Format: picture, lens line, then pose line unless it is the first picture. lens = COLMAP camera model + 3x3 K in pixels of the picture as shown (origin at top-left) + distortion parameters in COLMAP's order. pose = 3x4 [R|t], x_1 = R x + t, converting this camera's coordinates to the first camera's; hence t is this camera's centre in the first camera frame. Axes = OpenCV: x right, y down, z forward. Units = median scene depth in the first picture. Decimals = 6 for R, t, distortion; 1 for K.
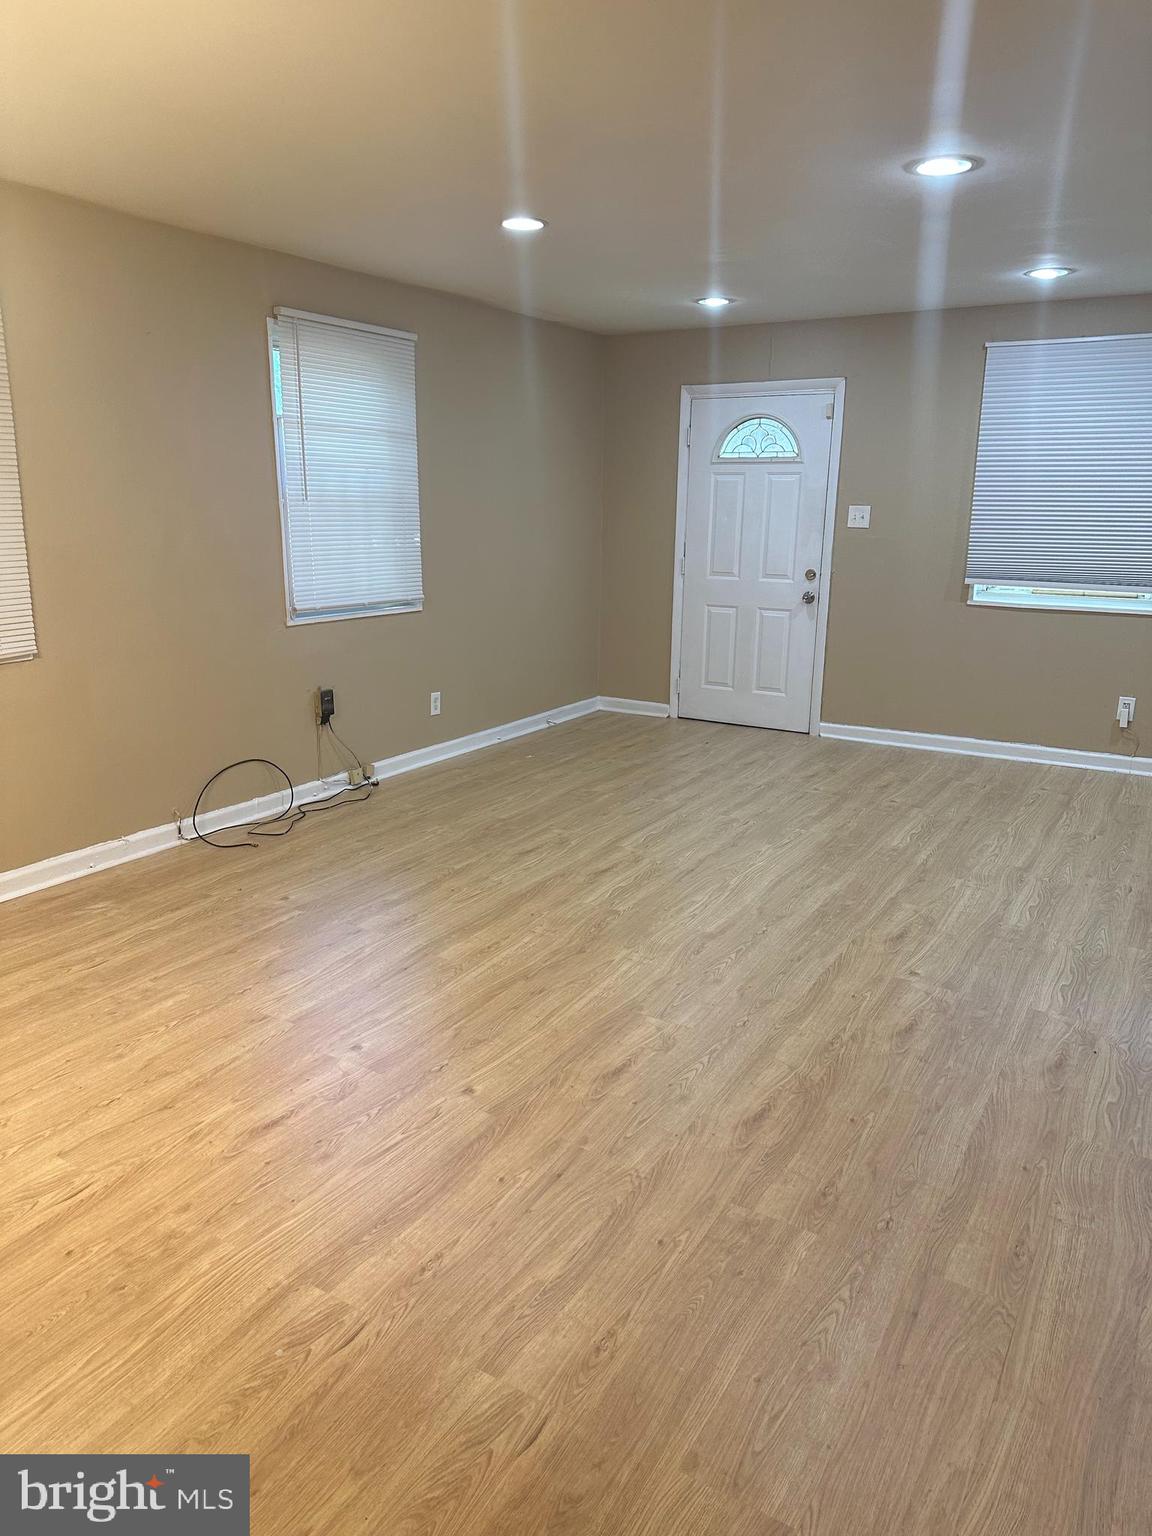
lens RADIAL K [[1070.3, 0, 570.4], [0, 1070.3, 764.4], [0, 0, 1]] dist [0.079755, -0.102649]
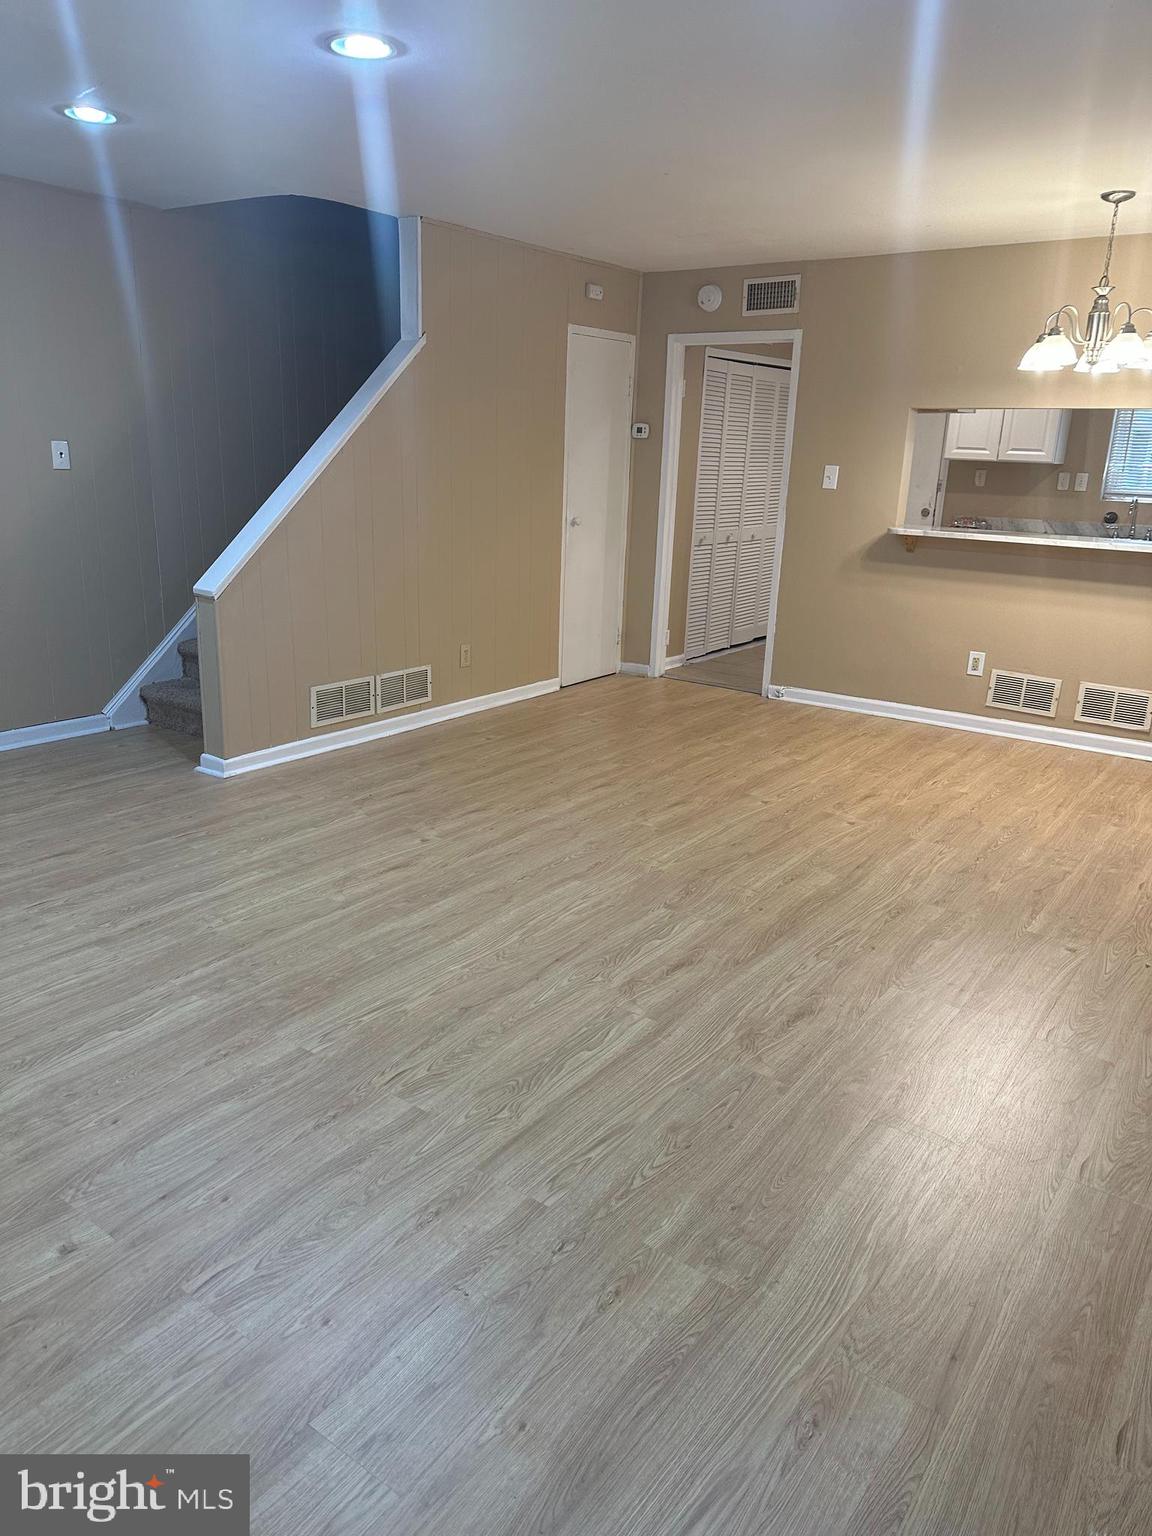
lens RADIAL K [[1070.3, 0, 573.4], [0, 1070.3, 765.8], [0, 0, 1]] dist [0.079755, -0.102649]
pose [[-0.996095, -0.057044, 0.067378, 0.064516], [-0.014718, 0.859831, 0.510366, -0.402904], [-0.087047, 0.507382, -0.857313, 1.627533]]
